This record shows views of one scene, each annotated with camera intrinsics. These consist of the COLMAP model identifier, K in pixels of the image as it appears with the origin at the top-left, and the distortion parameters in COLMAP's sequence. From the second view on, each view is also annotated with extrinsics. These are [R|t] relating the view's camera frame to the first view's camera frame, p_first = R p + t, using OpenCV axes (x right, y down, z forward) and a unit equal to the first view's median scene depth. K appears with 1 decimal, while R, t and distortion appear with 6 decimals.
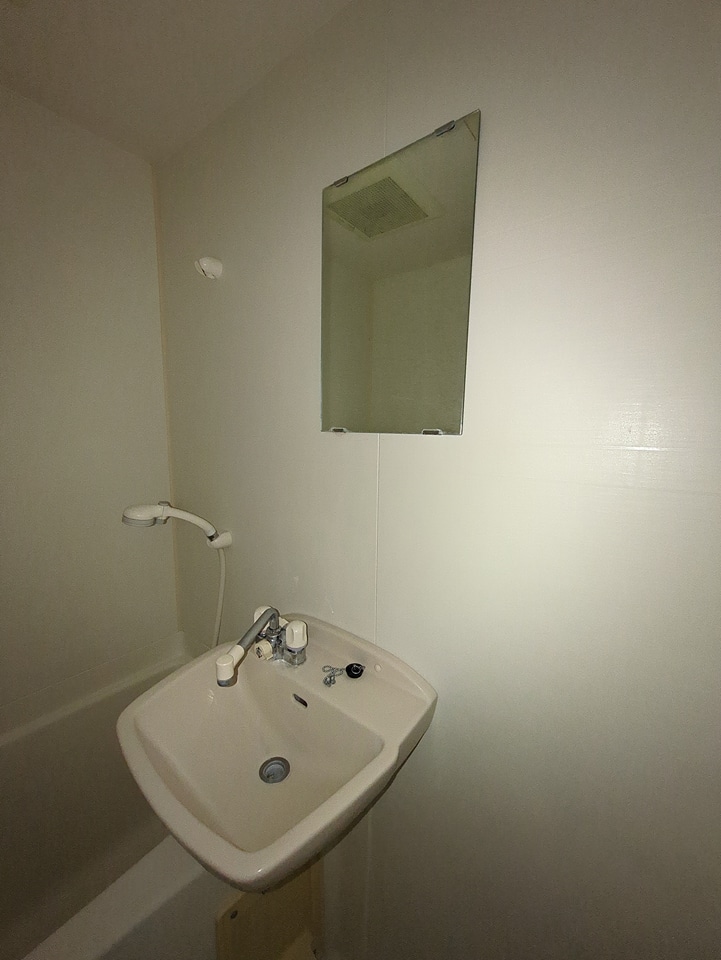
lens RADIAL K [[377.5, 0, 360.5], [0, 377.5, 480.0], [0, 0, 1]] dist [0.000447, -0.000482]
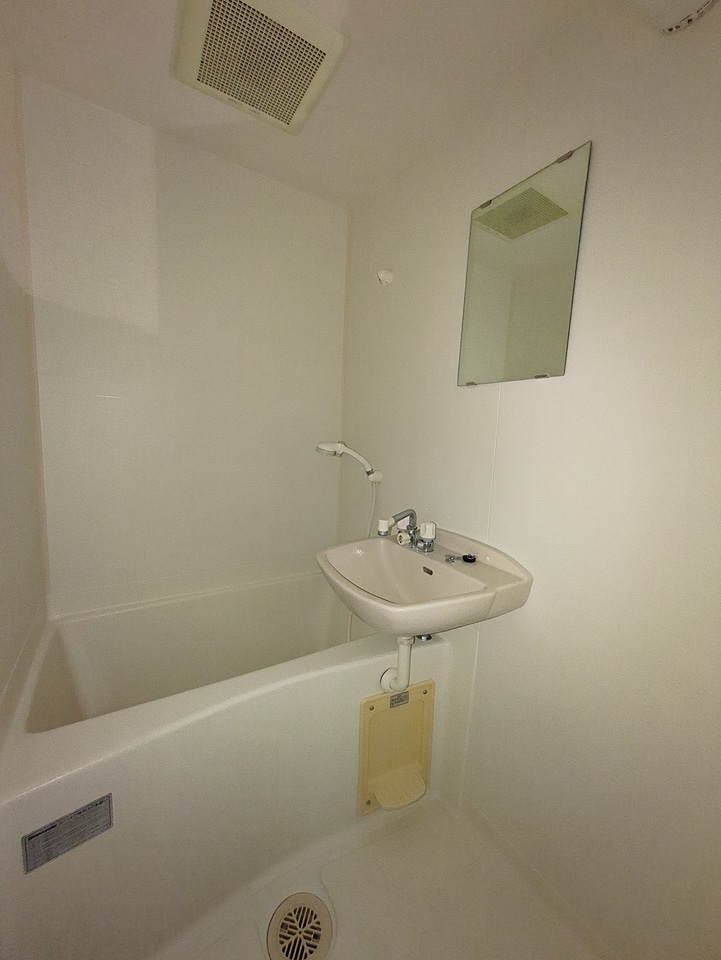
lens RADIAL K [[377.5, 0, 360.5], [0, 377.5, 480.0], [0, 0, 1]] dist [0.000447, -0.000482]
pose [[0.940958, 0.070509, -0.331099, 0.044220], [-0.079113, 0.996786, -0.012563, 0.260753], [0.329149, 0.038016, 0.943512, -0.398855]]
